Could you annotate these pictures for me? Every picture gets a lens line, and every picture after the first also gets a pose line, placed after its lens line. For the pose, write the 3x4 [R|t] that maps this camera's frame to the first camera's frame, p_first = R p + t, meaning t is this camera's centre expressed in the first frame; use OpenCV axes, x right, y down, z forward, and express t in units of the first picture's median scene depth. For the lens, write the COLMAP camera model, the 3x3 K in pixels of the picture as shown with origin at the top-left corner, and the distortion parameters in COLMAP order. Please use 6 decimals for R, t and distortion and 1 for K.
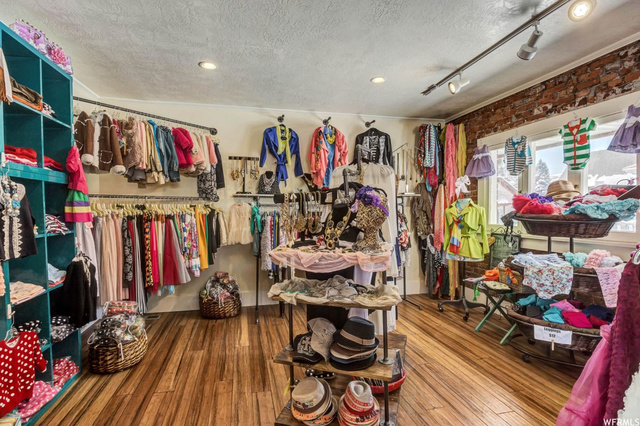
lens RADIAL K [[315.2, 0, 320.0], [0, 315.2, 213.0], [0, 0, 1]] dist [0.000145, 0.000008]
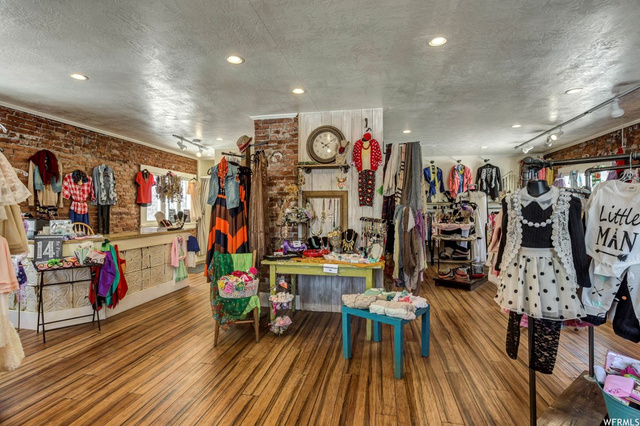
lens RADIAL K [[315.8, 0, 320.0], [0, 315.8, 213.0], [0, 0, 1]] dist [-0.001089, 0.000002]
pose [[0.905133, 0.007252, -0.425067, 0.072865], [-0.006874, 0.999973, 0.002422, 0.003490], [0.425074, 0.000730, 0.905158, -0.996489]]
